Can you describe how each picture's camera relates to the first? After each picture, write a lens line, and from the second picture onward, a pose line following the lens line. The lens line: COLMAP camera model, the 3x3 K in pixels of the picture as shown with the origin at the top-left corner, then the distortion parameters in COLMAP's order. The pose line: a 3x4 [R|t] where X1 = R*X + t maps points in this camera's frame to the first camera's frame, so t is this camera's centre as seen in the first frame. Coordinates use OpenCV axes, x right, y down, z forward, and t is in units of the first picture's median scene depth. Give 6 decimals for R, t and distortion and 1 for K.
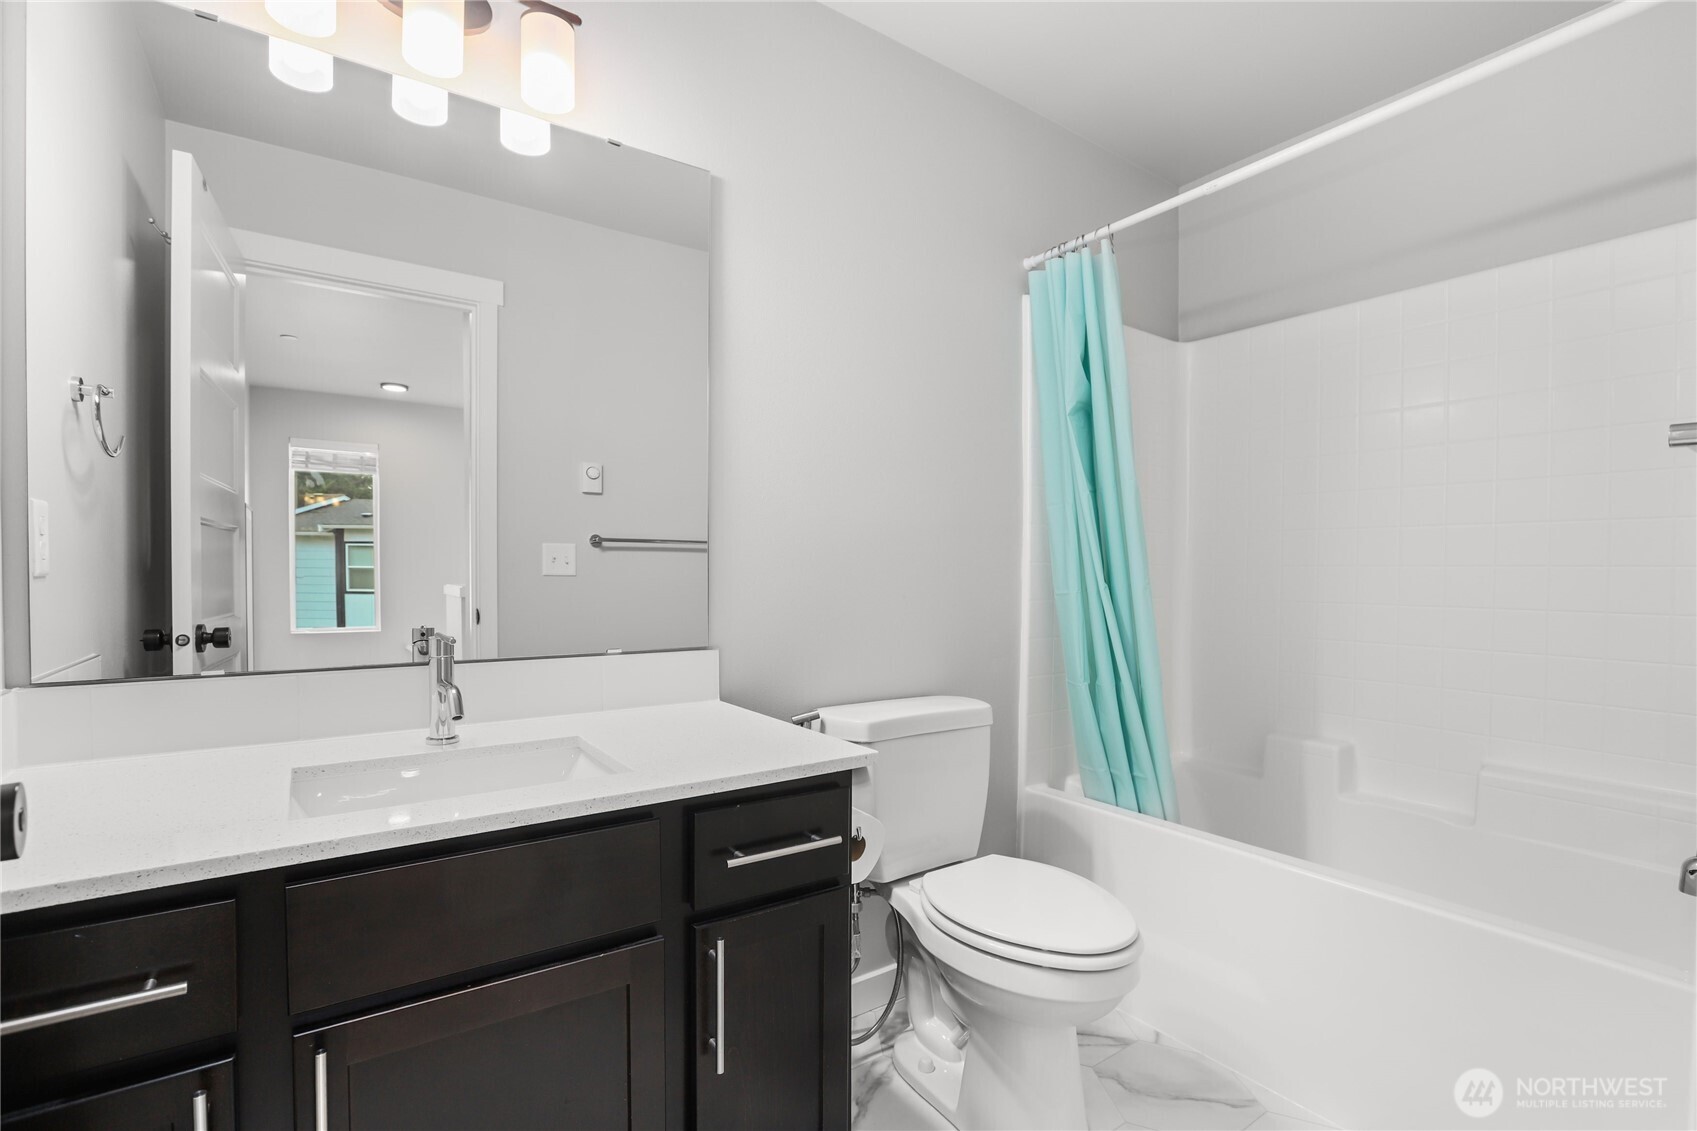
lens RADIAL K [[783.1, 0, 845.6], [0, 783.1, 561.6], [0, 0, 1]] dist [-0.037051, 0.001240]
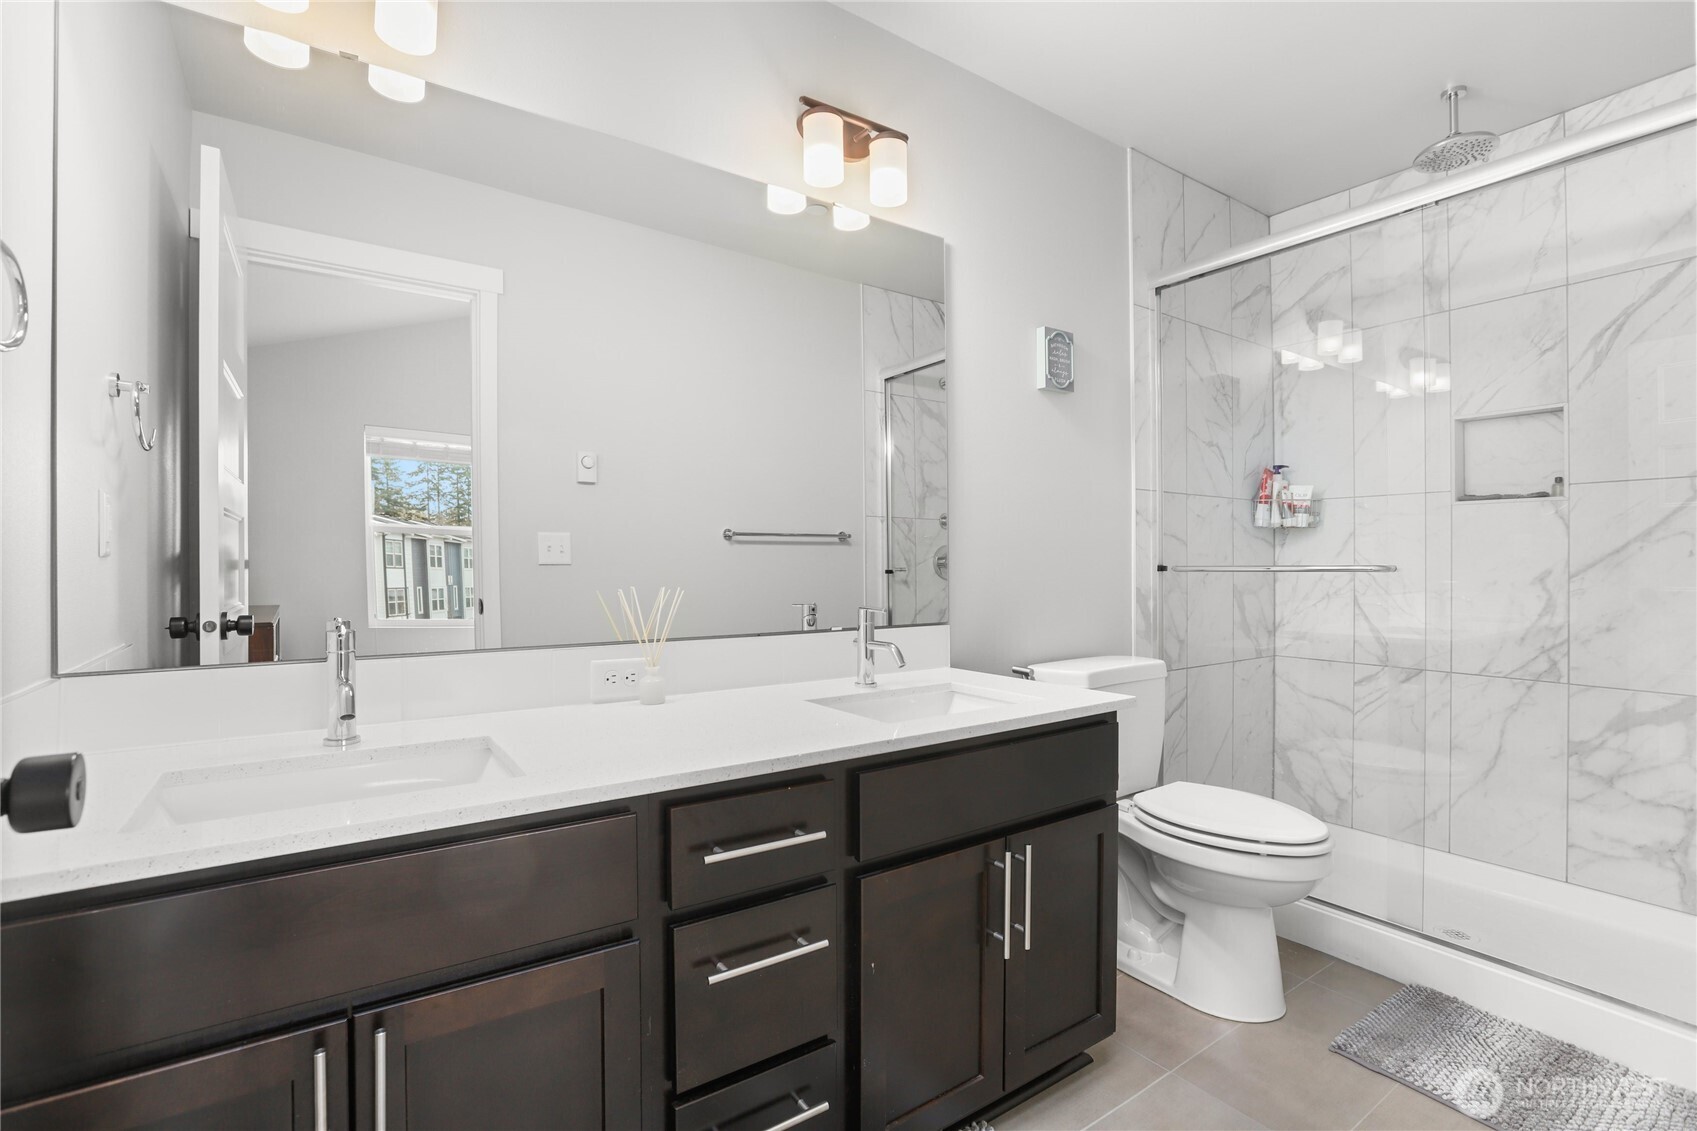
lens RADIAL K [[783.1, 0, 848.5], [0, 783.1, 560.2], [0, 0, 1]] dist [-0.037051, 0.001240]
pose [[0.999907, 0.003525, 0.013147, -0.126184], [-0.003666, 0.999936, 0.010693, -0.001371], [-0.013108, -0.010741, 0.999856, -0.087428]]
